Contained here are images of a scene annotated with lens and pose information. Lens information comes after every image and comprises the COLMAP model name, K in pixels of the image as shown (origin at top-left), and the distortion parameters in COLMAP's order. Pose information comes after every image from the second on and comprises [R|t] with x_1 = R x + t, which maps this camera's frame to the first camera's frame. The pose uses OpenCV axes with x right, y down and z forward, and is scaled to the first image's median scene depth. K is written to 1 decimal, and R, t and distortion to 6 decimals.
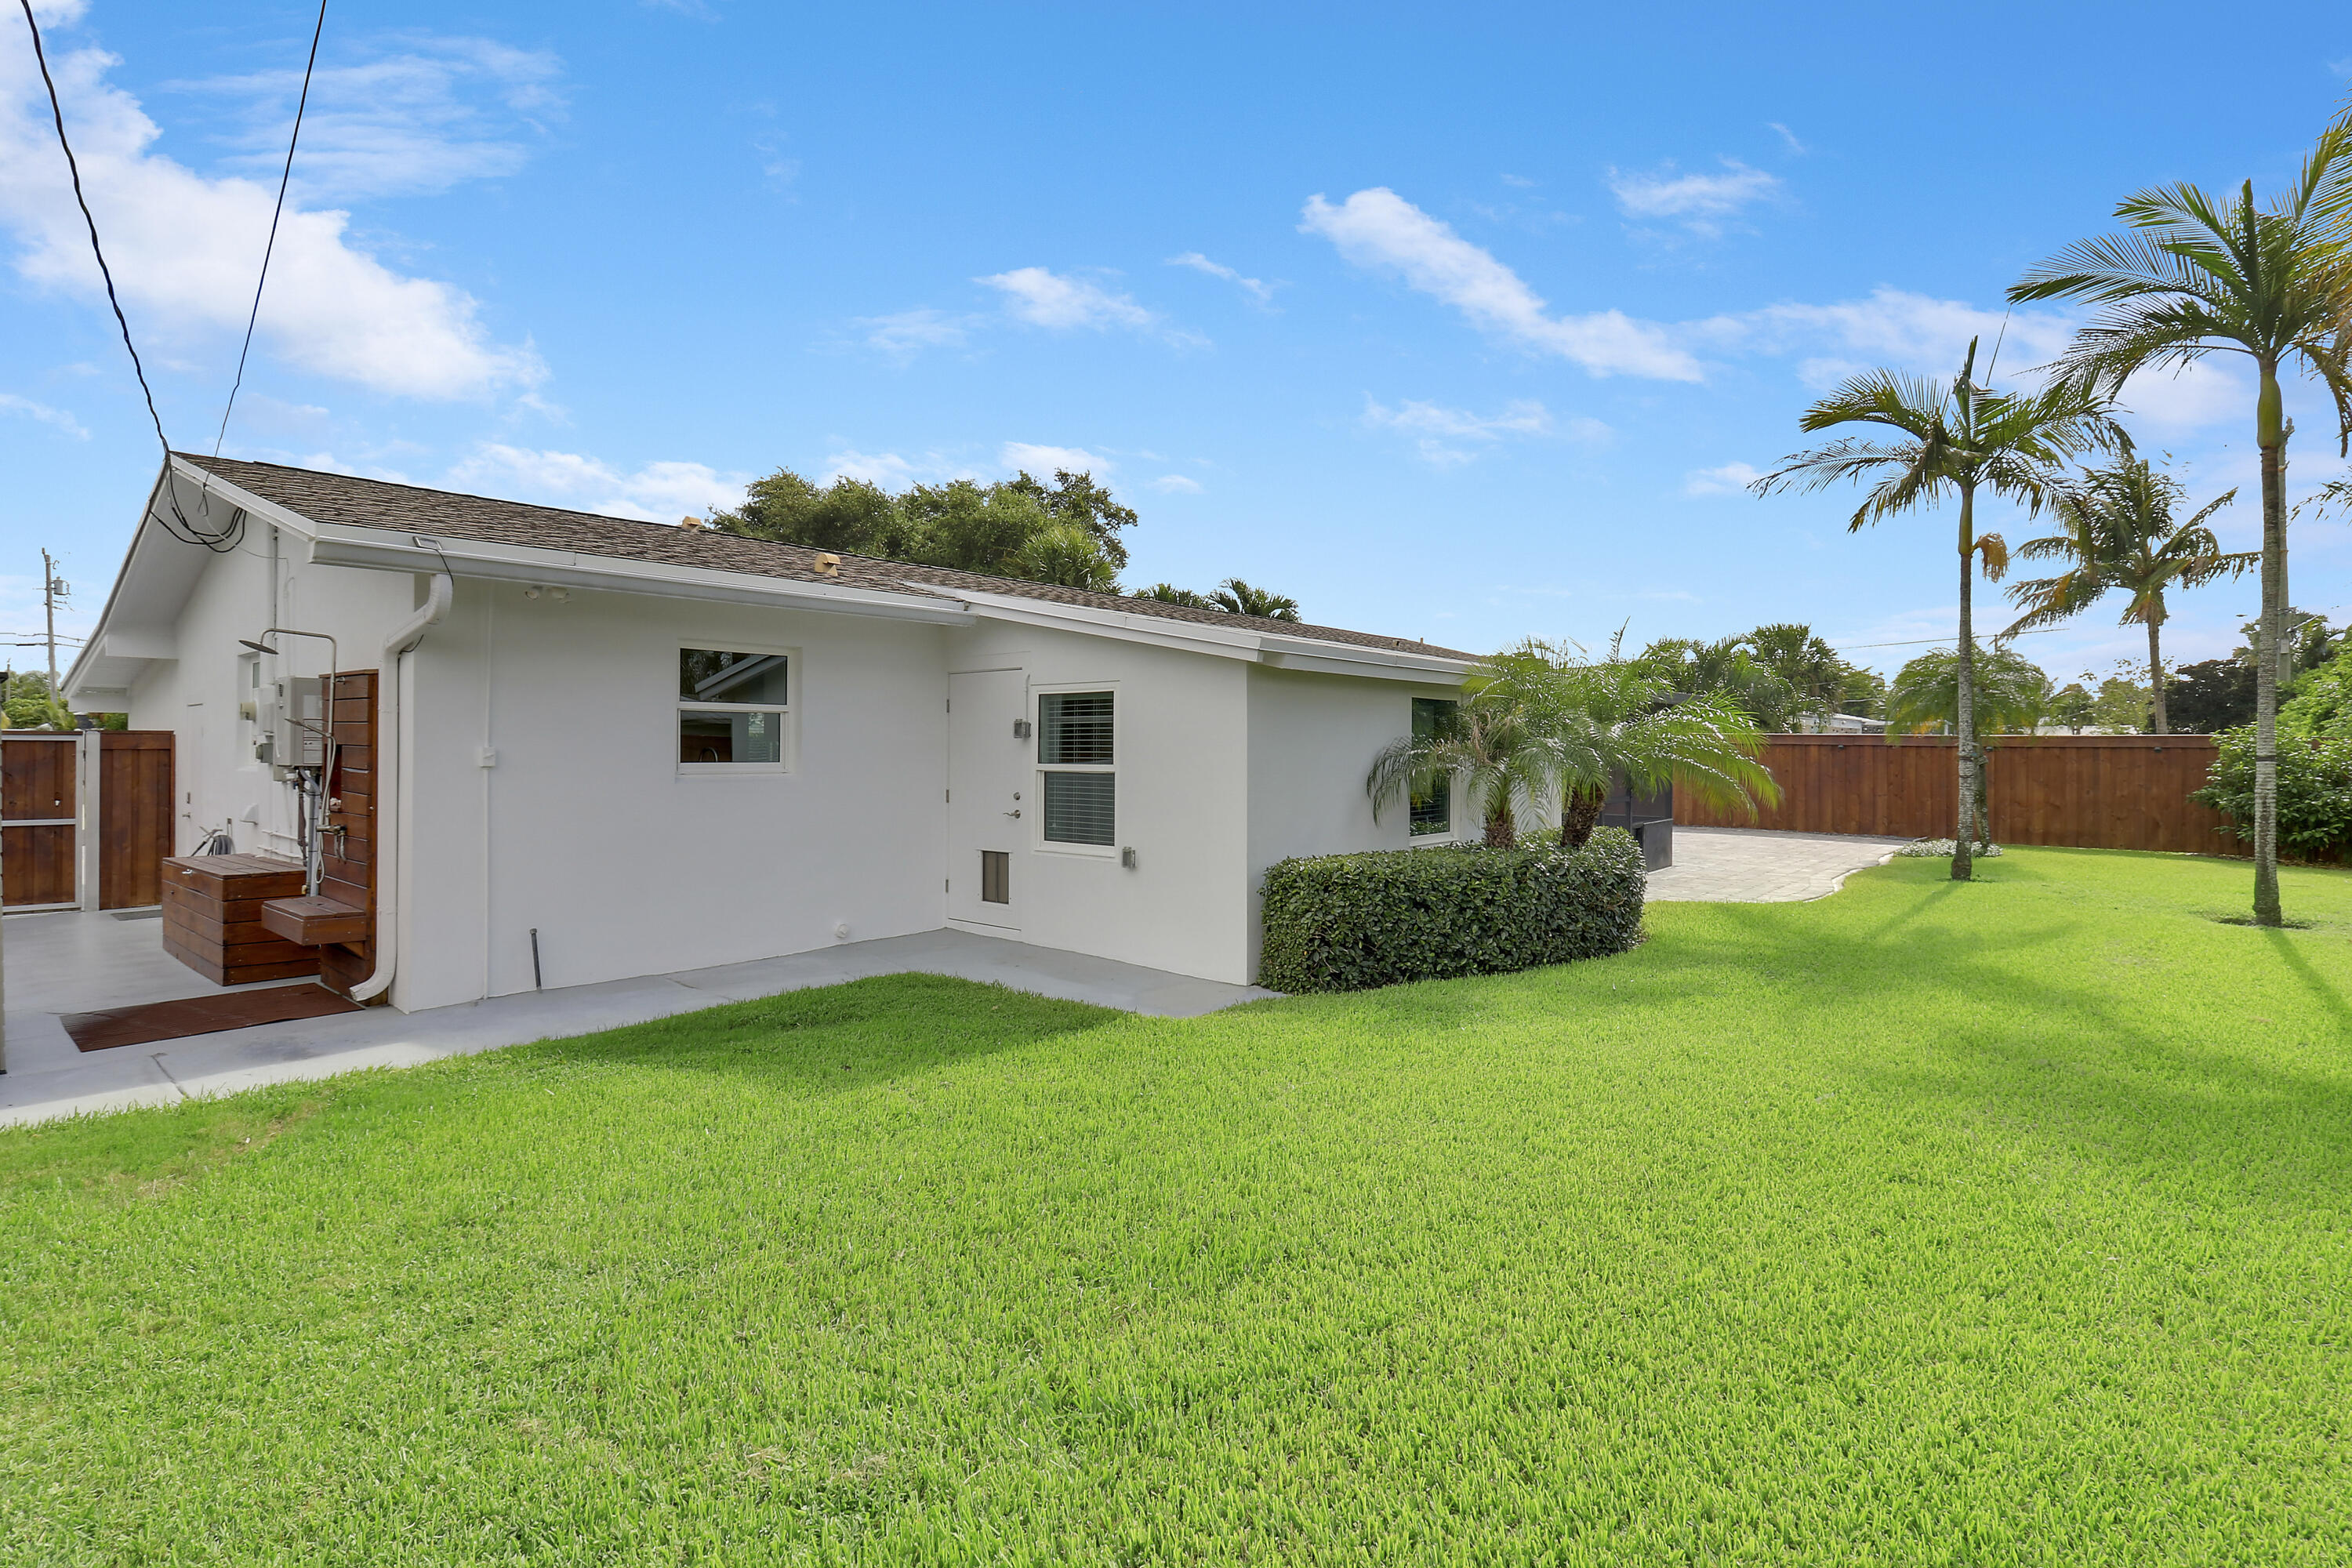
lens RADIAL K [[1189.3, 0, 1169.3], [0, 1189.3, 761.1], [0, 0, 1]] dist [0.003984, -0.018976]
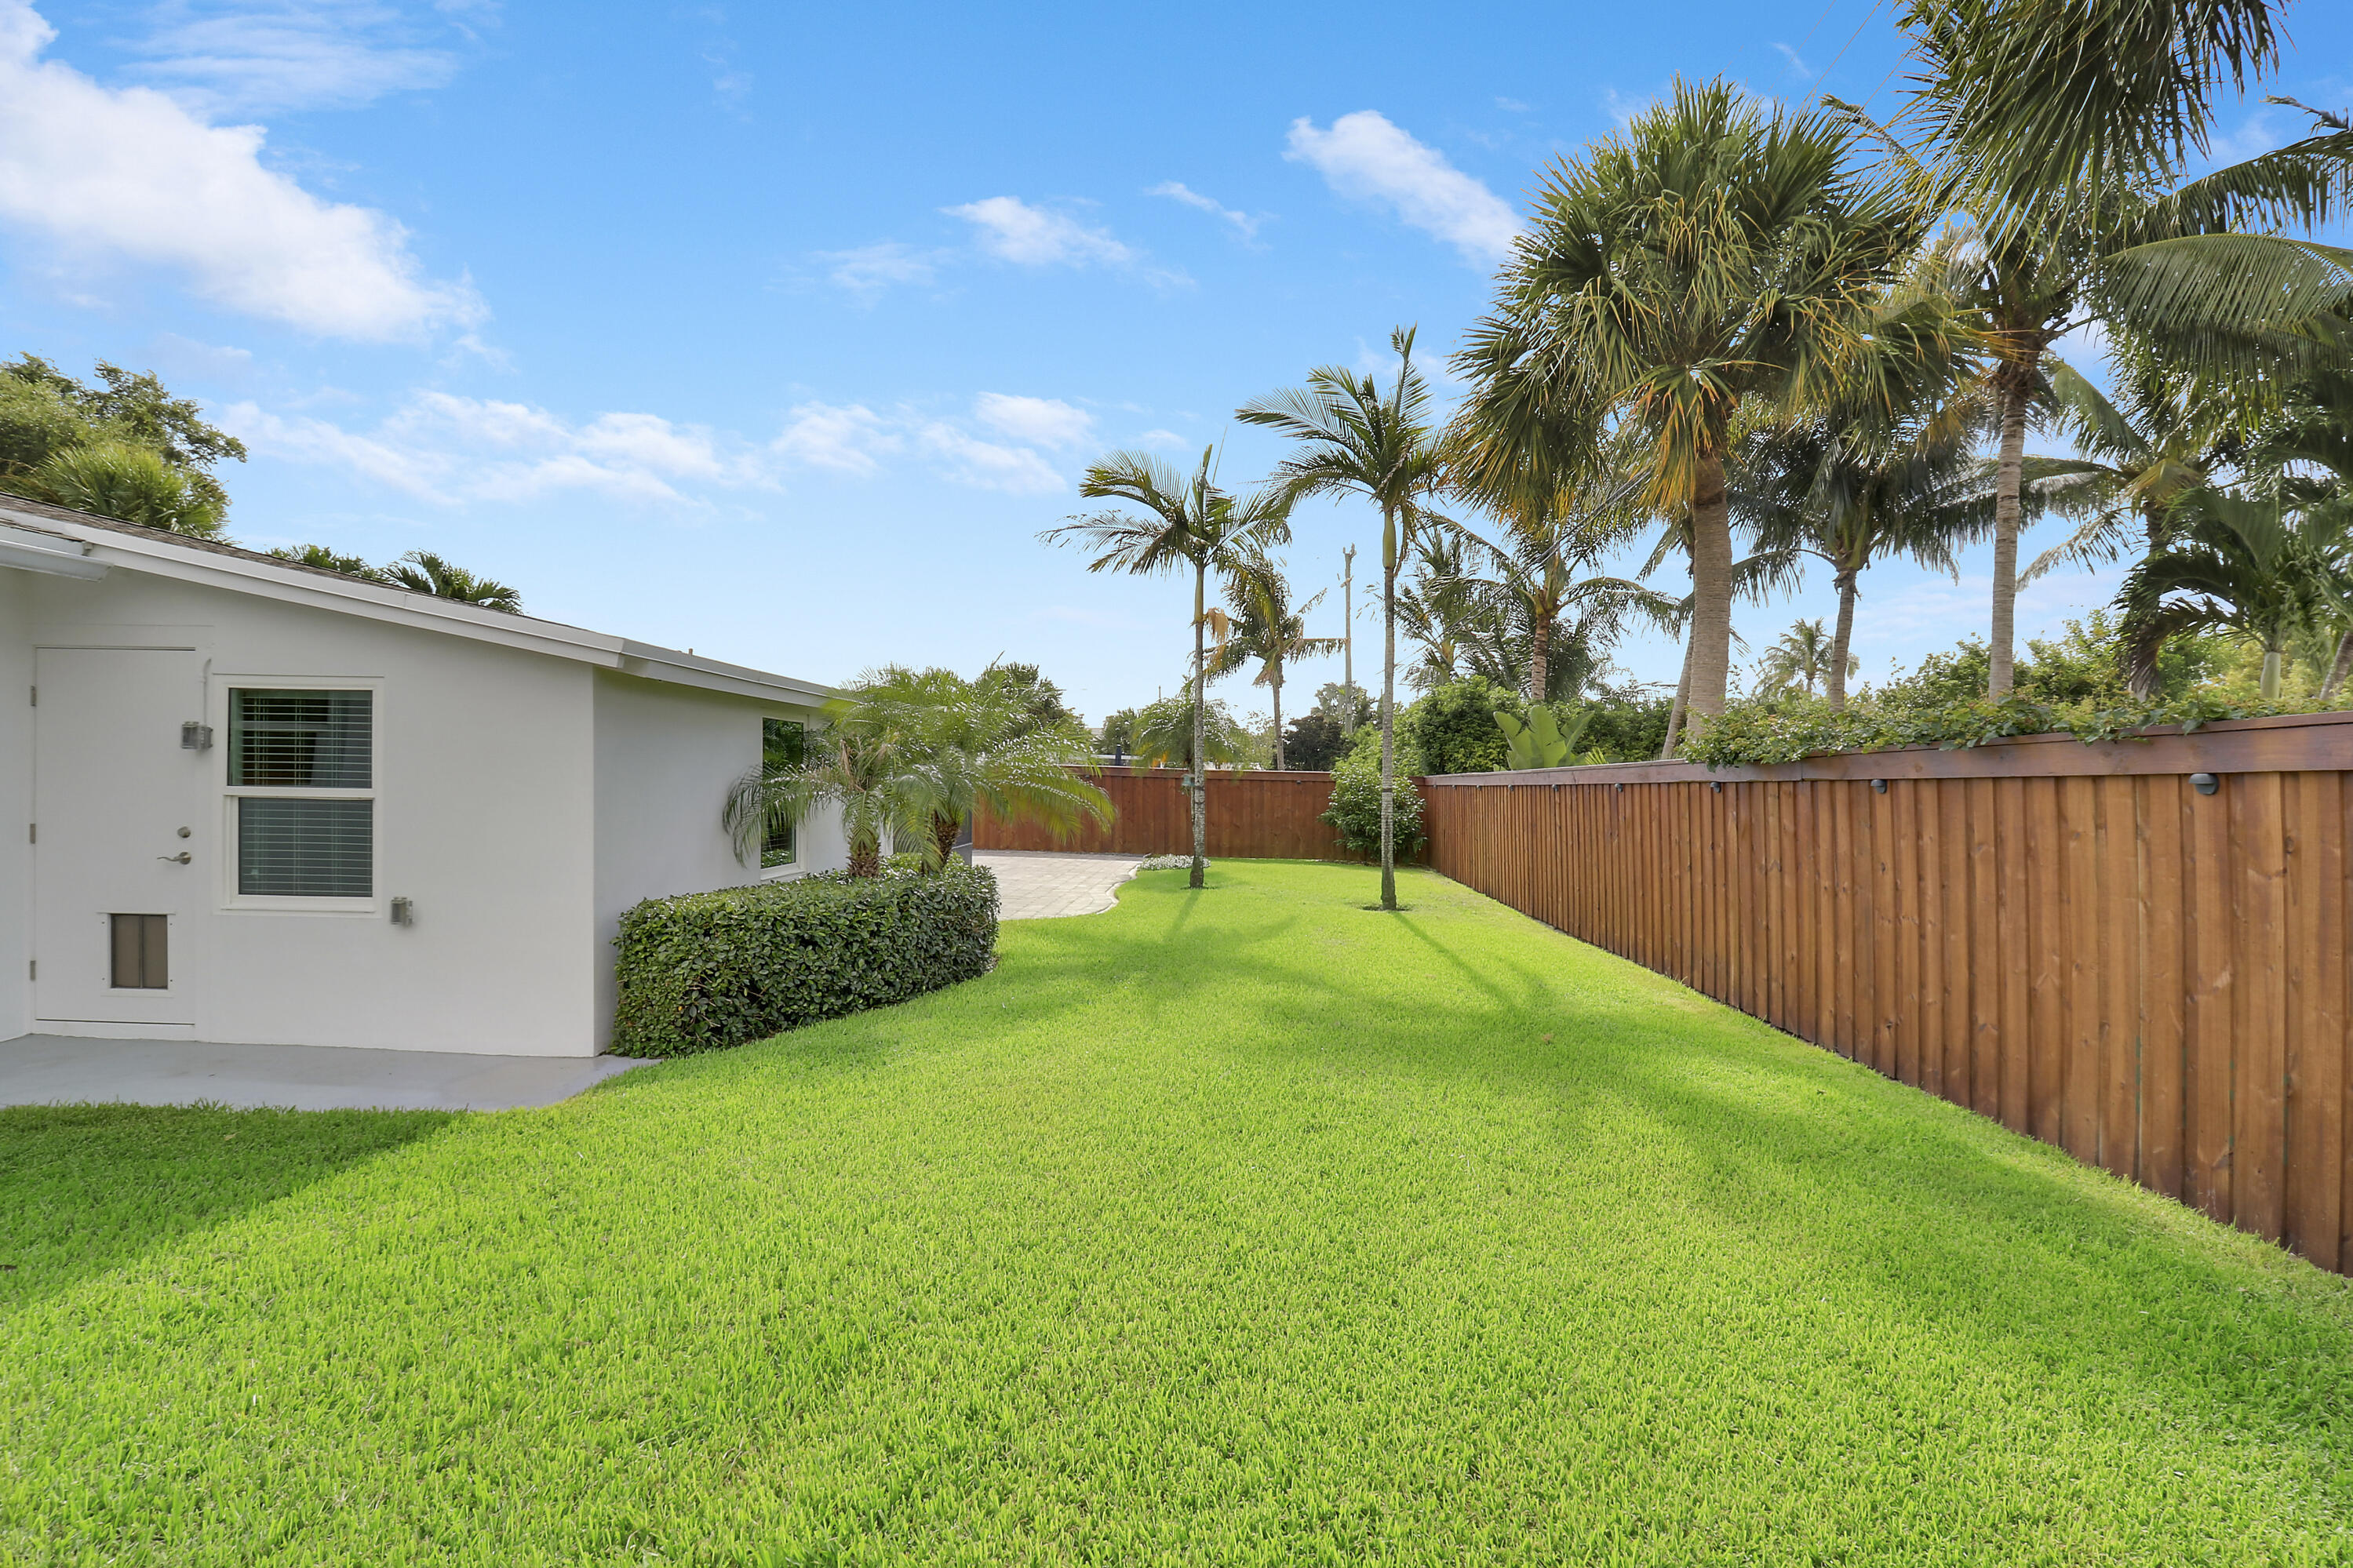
lens RADIAL K [[1223.0, 0, 1217.1], [0, 1223.0, 760.0], [0, 0, 1]] dist [0.026677, -0.026987]
pose [[0.735568, 0.023275, 0.677051, -0.169389], [-0.010002, 0.999674, -0.023499, -0.002112], [-0.677377, 0.010513, 0.735561, 0.060512]]
